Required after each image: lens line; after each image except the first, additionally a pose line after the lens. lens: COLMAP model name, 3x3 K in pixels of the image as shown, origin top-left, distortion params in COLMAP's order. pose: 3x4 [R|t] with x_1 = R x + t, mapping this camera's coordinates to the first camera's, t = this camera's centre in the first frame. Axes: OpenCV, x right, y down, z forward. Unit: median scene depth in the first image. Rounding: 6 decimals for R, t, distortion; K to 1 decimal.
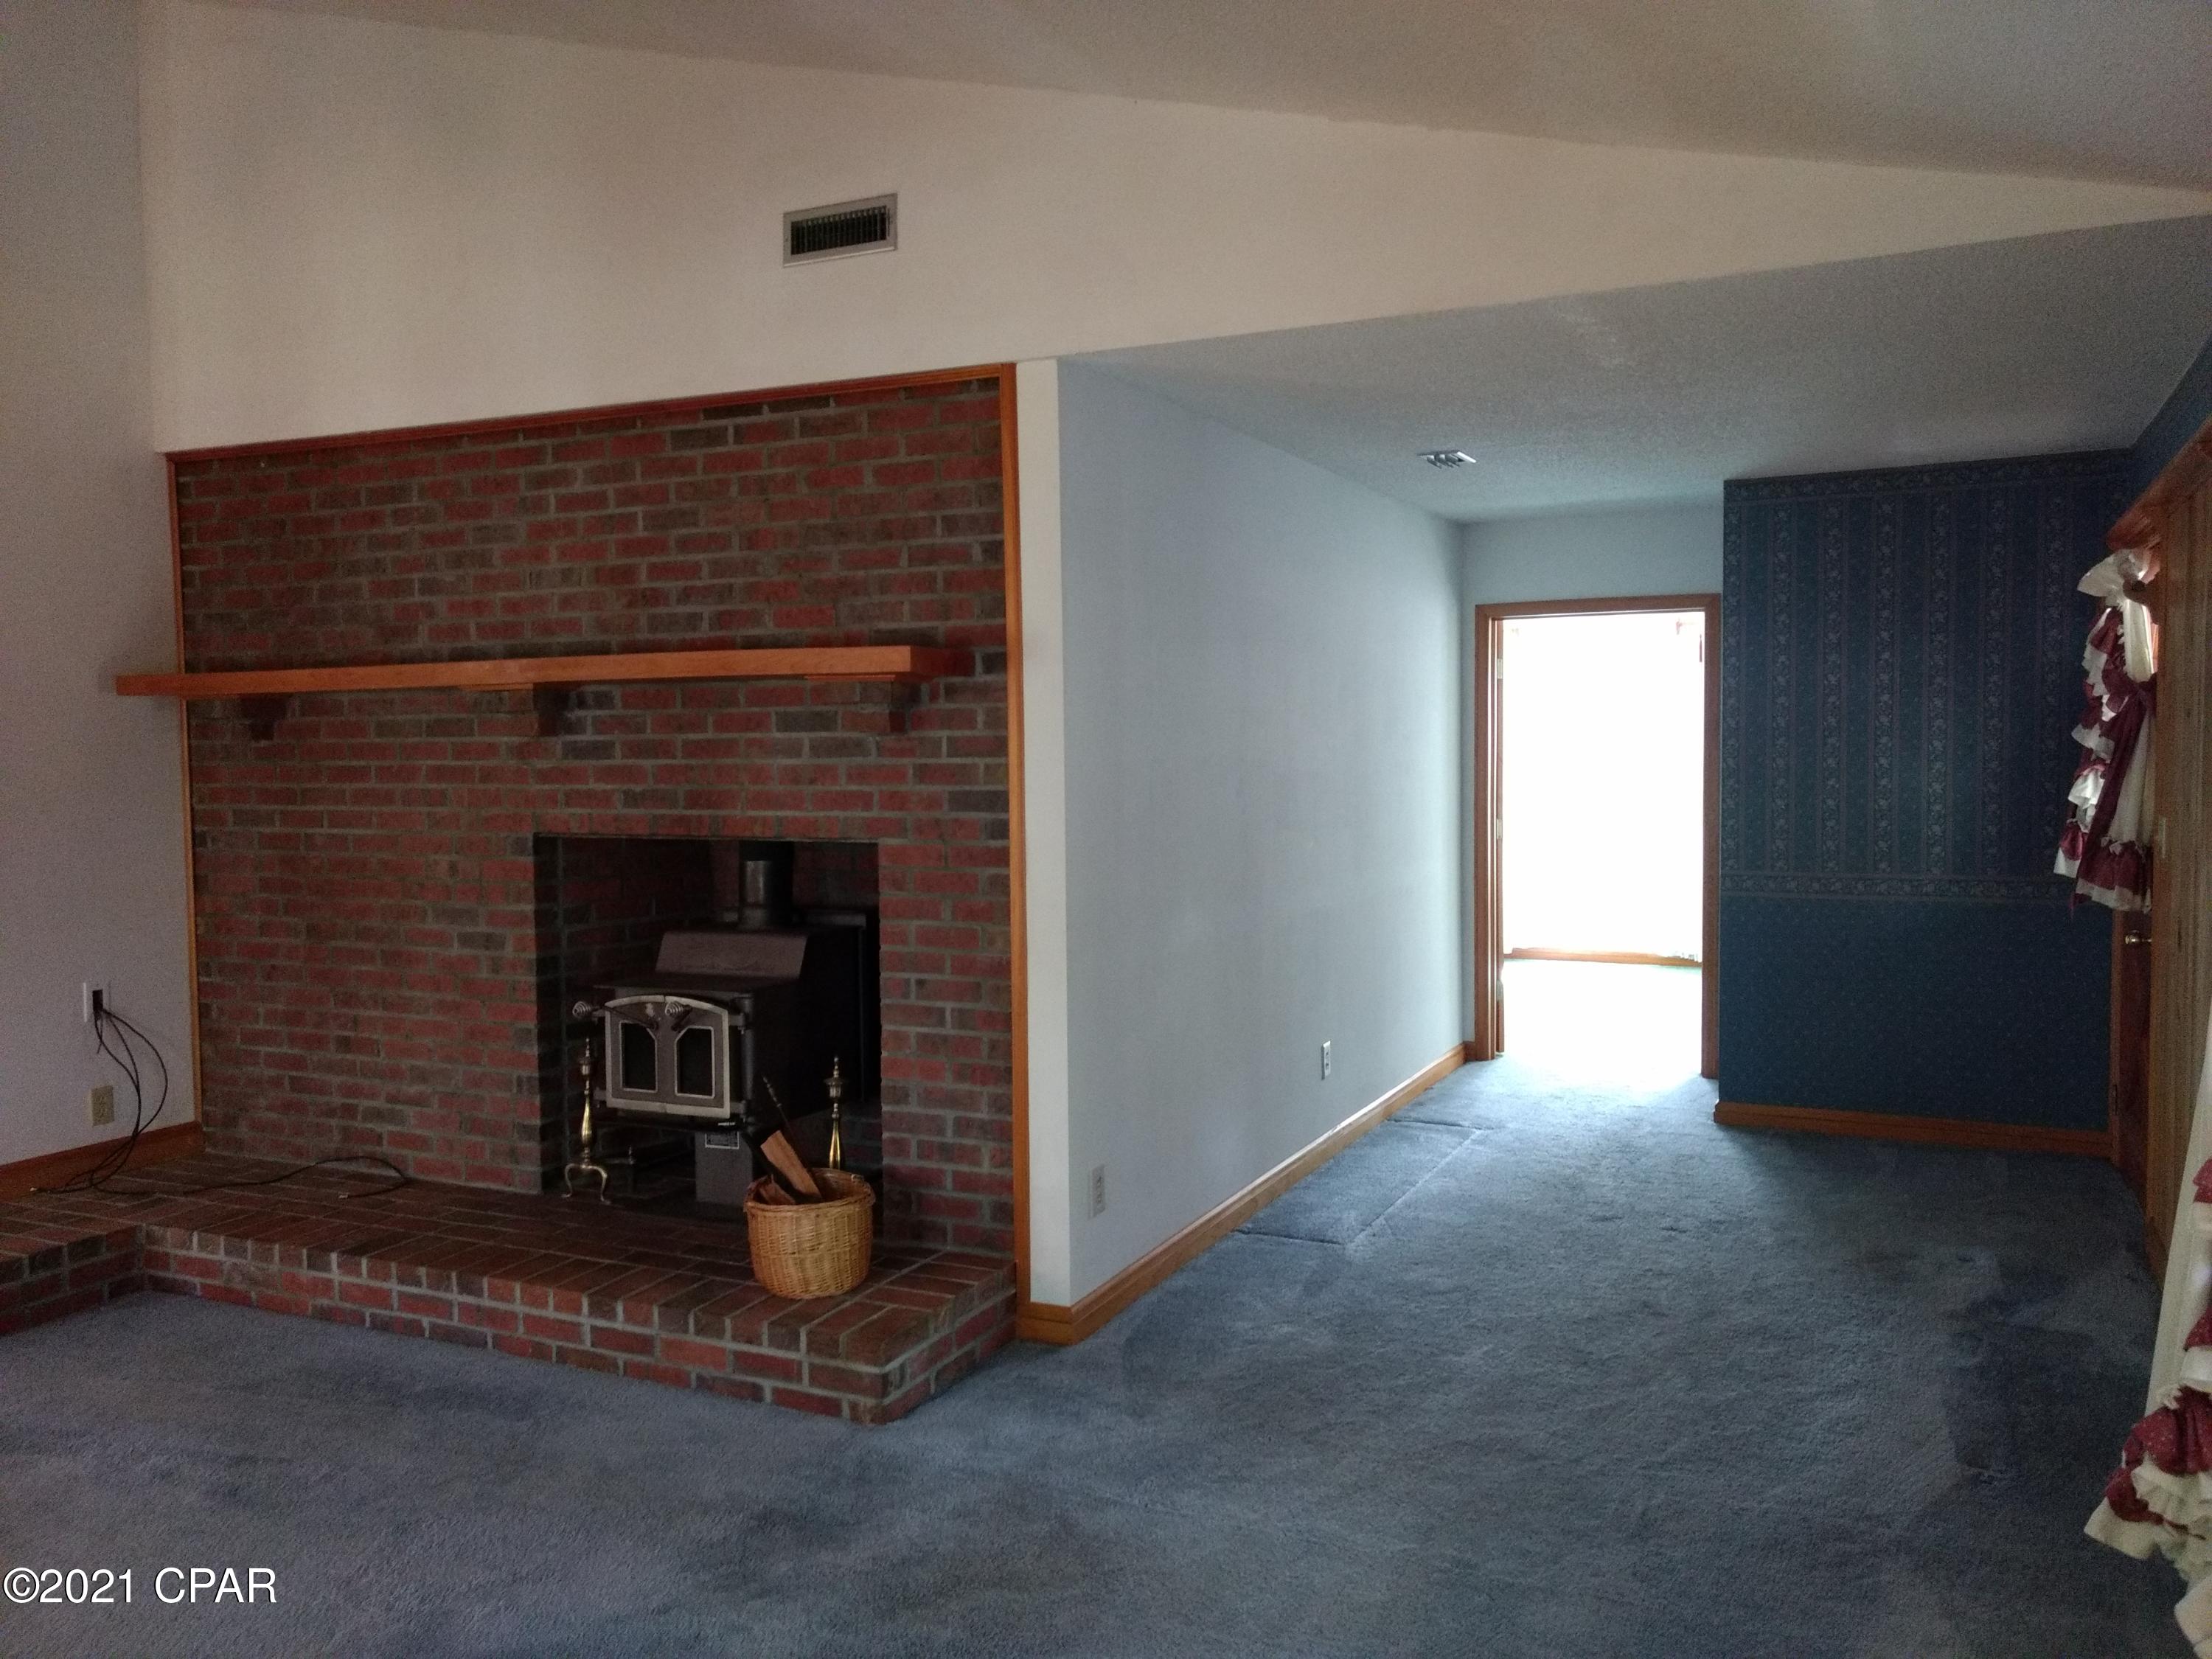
lens RADIAL K [[1742.3, 0, 1106.0], [0, 1742.3, 829.5], [0, 0, 1]] dist [0.044646, -0.011461]
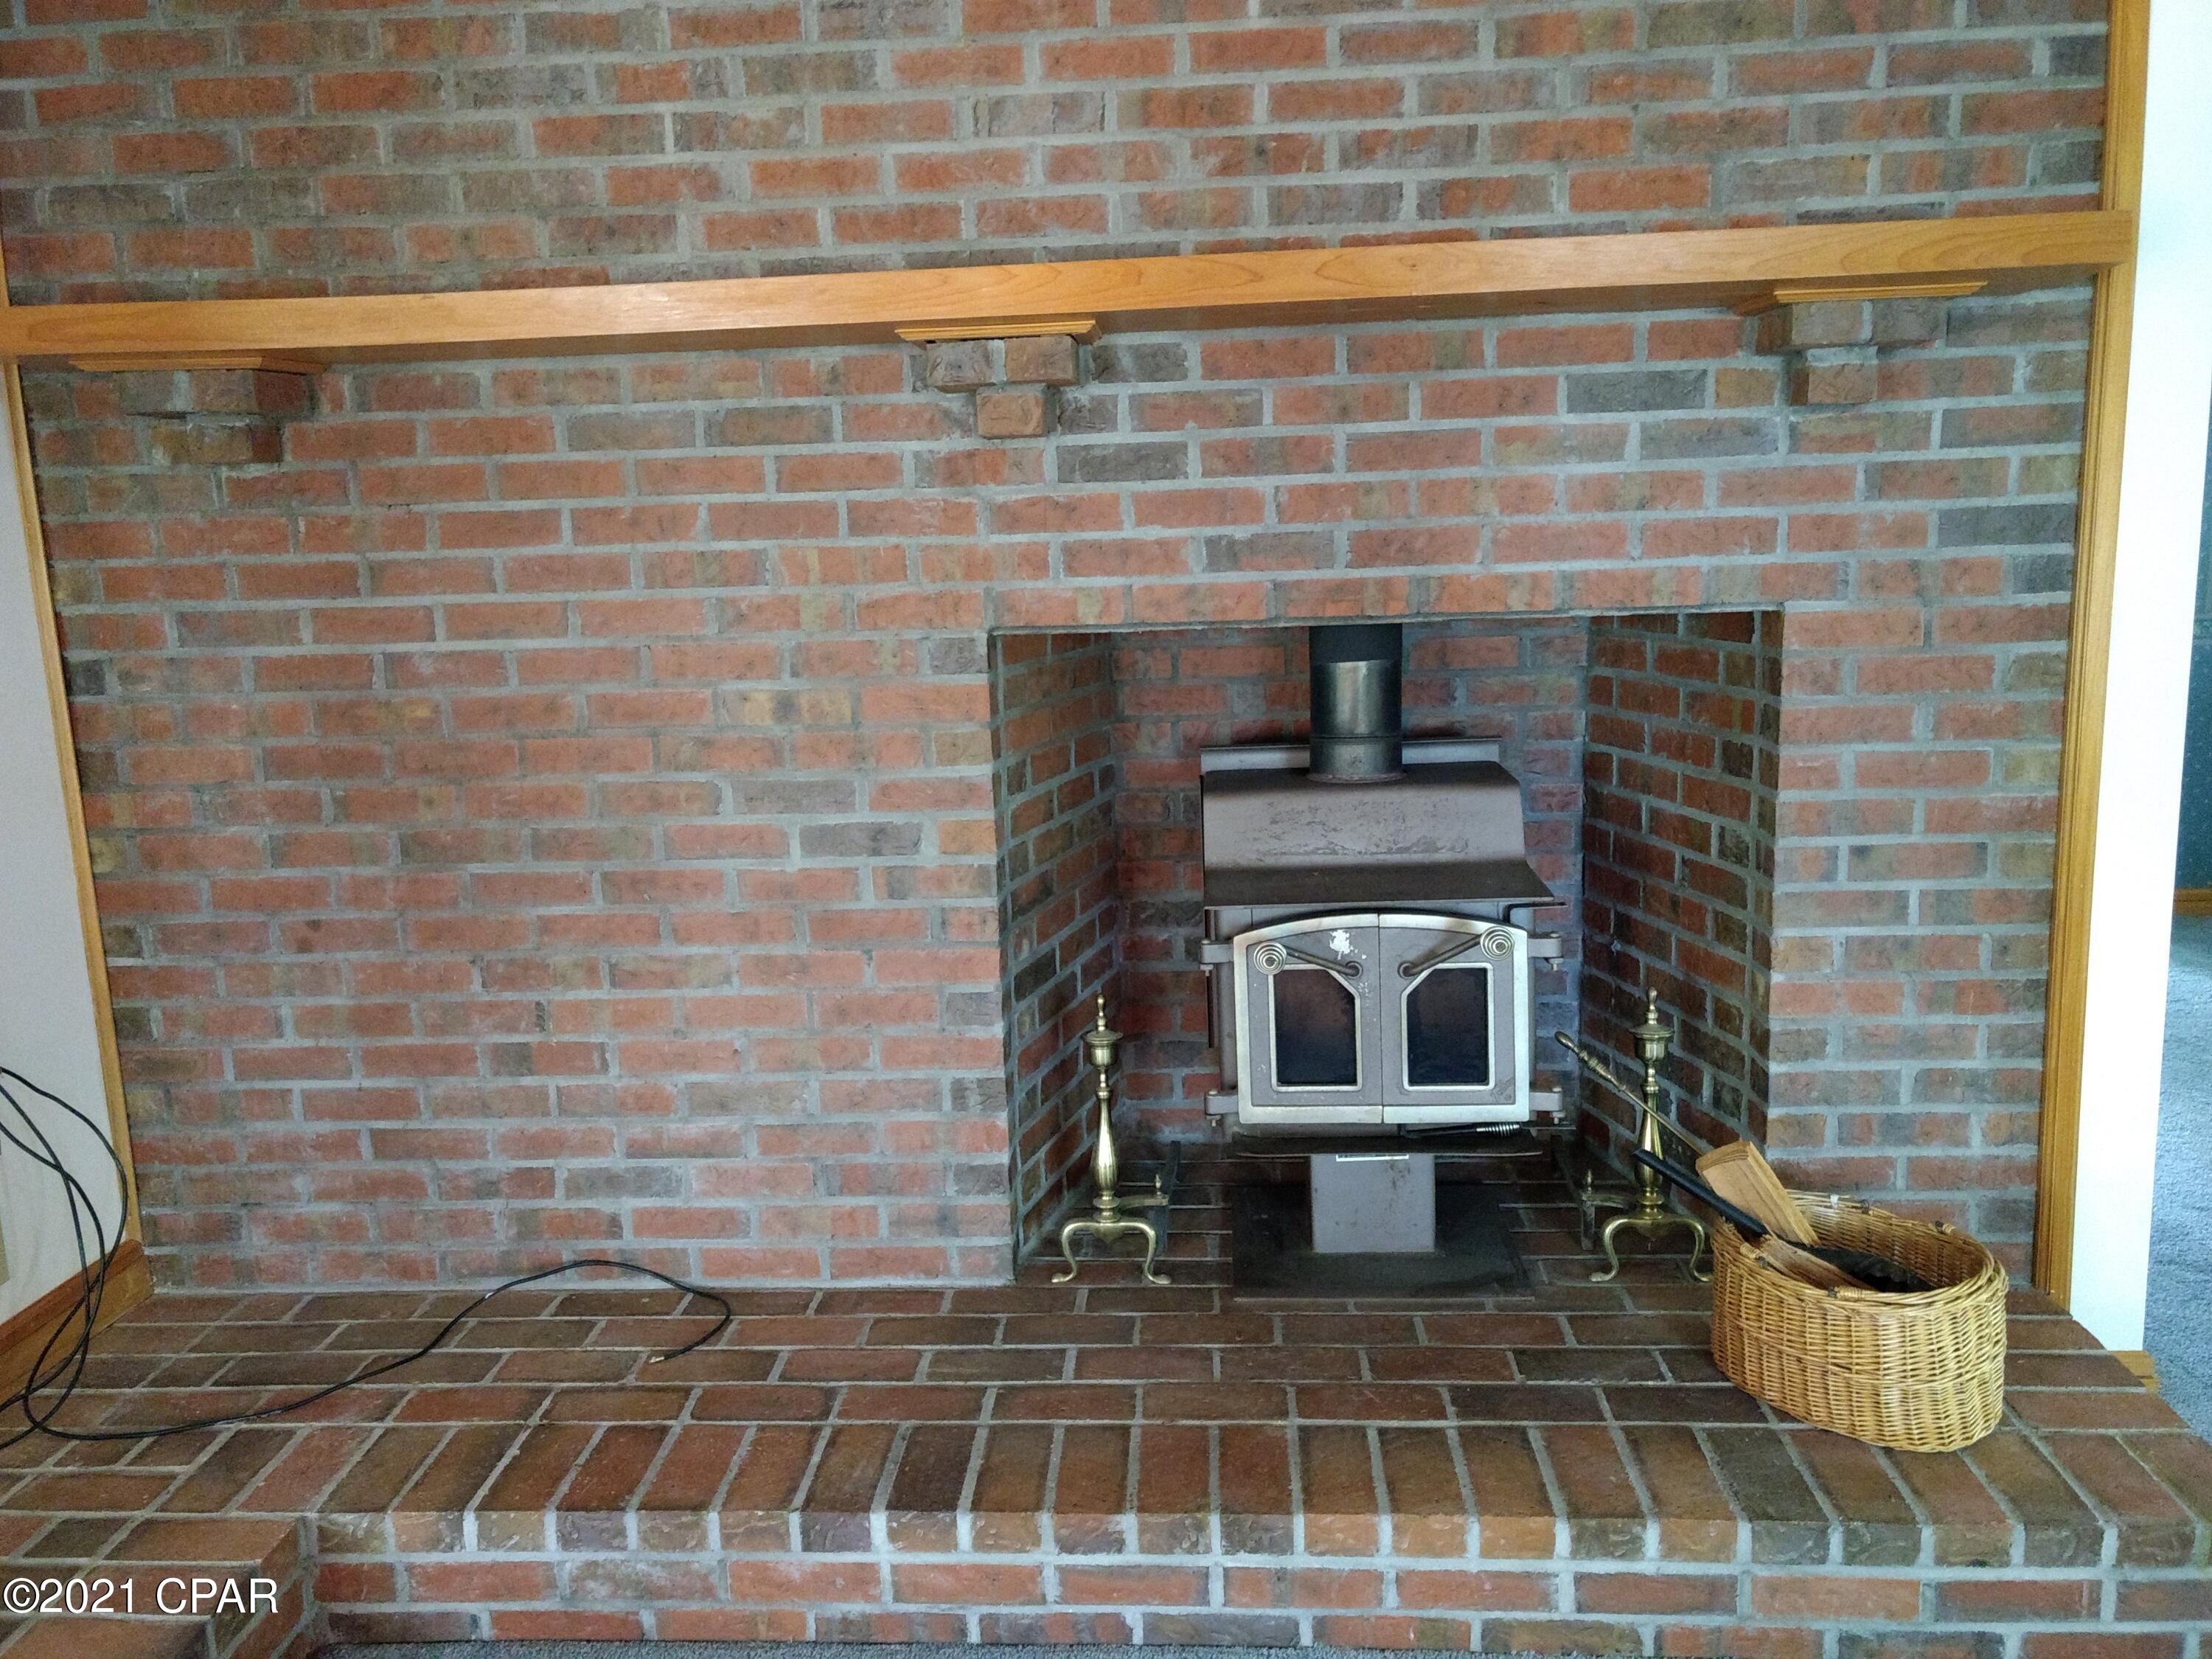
lens RADIAL K [[1742.3, 0, 1106.0], [0, 1742.3, 829.5], [0, 0, 1]] dist [0.044646, -0.011461]
pose [[0.925032, -0.085397, 0.370167, -0.506802], [0.042470, 0.991545, 0.122616, -0.000812], [-0.377508, -0.097703, 0.920837, 0.515050]]
